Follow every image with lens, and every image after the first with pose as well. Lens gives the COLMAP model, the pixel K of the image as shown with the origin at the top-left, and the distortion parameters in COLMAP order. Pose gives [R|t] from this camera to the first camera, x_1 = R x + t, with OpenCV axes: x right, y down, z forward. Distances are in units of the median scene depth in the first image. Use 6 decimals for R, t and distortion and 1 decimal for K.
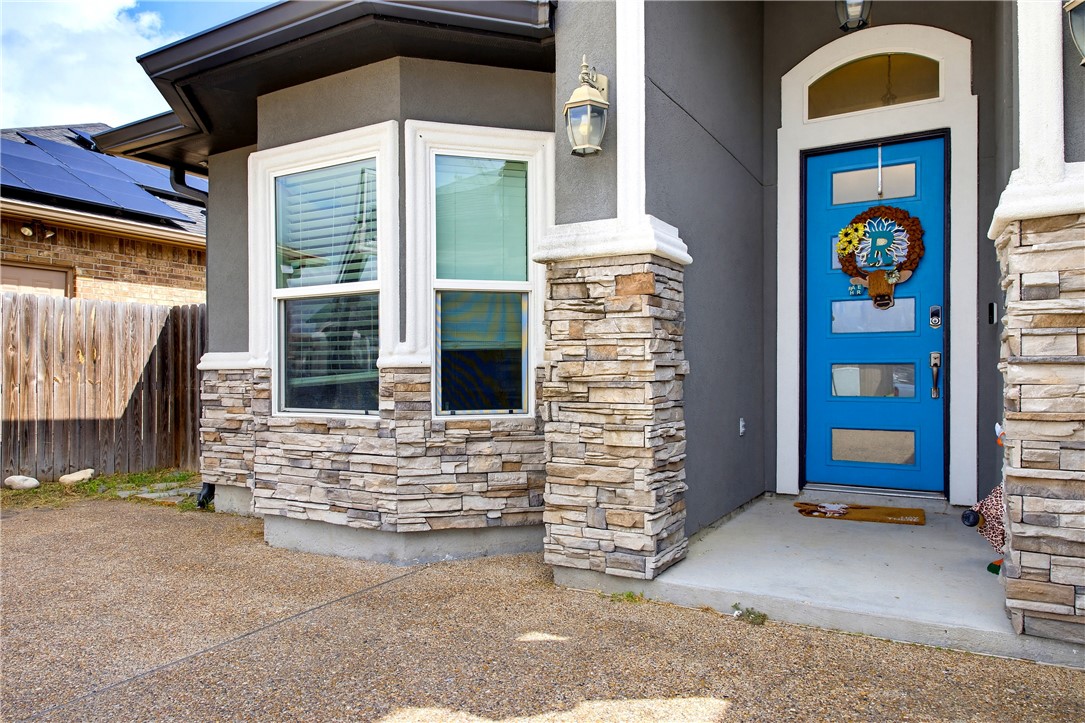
lens RADIAL K [[717.9, 0, 546.5], [0, 717.9, 378.5], [0, 0, 1]] dist [-0.001857, -0.000709]
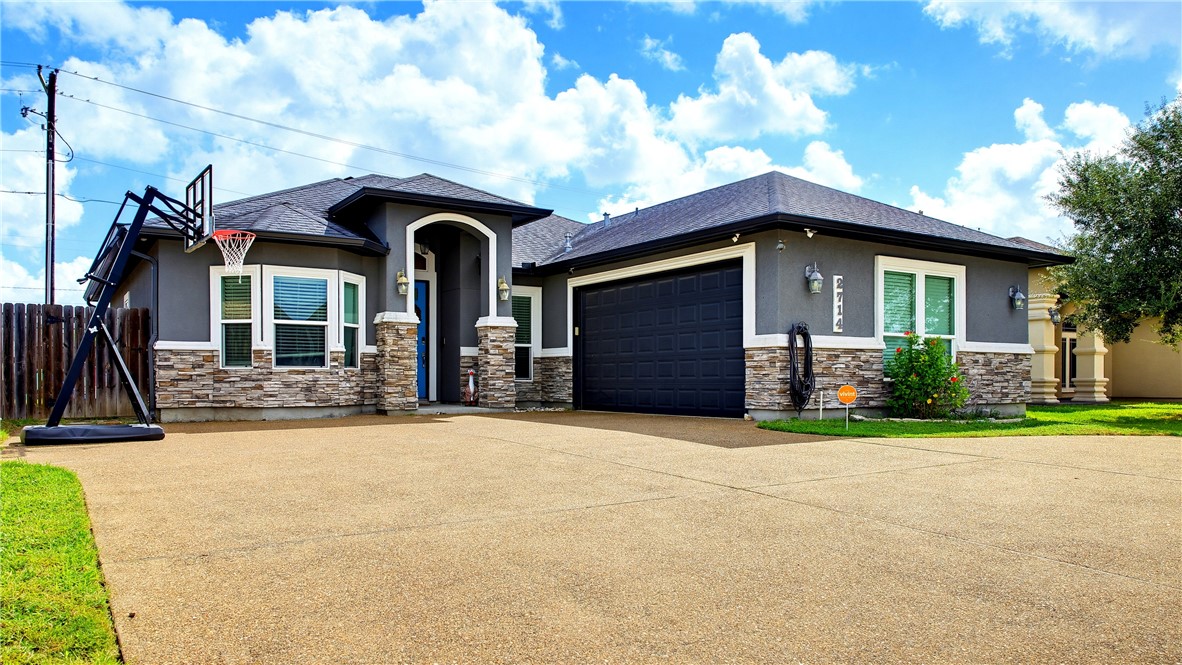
lens RADIAL K [[837.3, 0, 600.1], [0, 837.3, 383.5], [0, 0, 1]] dist [-0.004826, -0.006799]
pose [[0.440577, -0.002585, 0.897711, -2.756921], [0.005555, 0.999985, 0.000153, 0.119592], [-0.897698, 0.004919, 0.440584, -1.478146]]
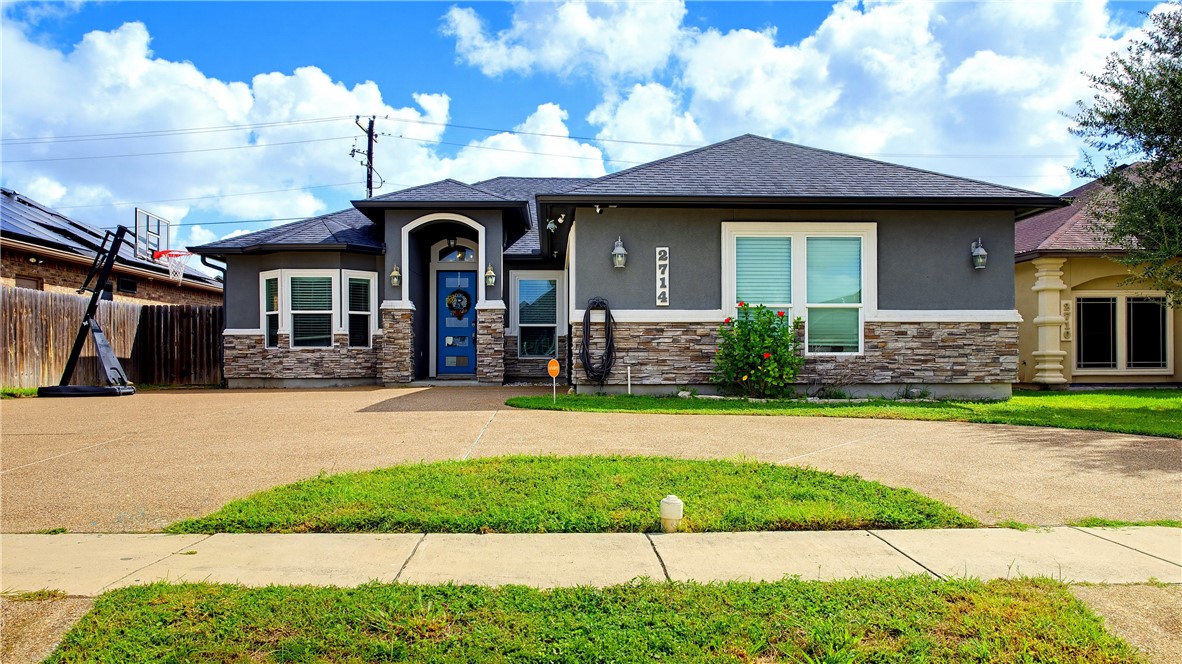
lens RADIAL K [[871.4, 0, 594.5], [0, 871.4, 364.6], [0, 0, 1]] dist [-0.030457, 0.001369]
pose [[0.843770, -0.000901, 0.536704, -1.464366], [0.003265, 0.999989, -0.003453, 0.157131], [-0.536695, 0.004666, 0.843764, -3.424529]]
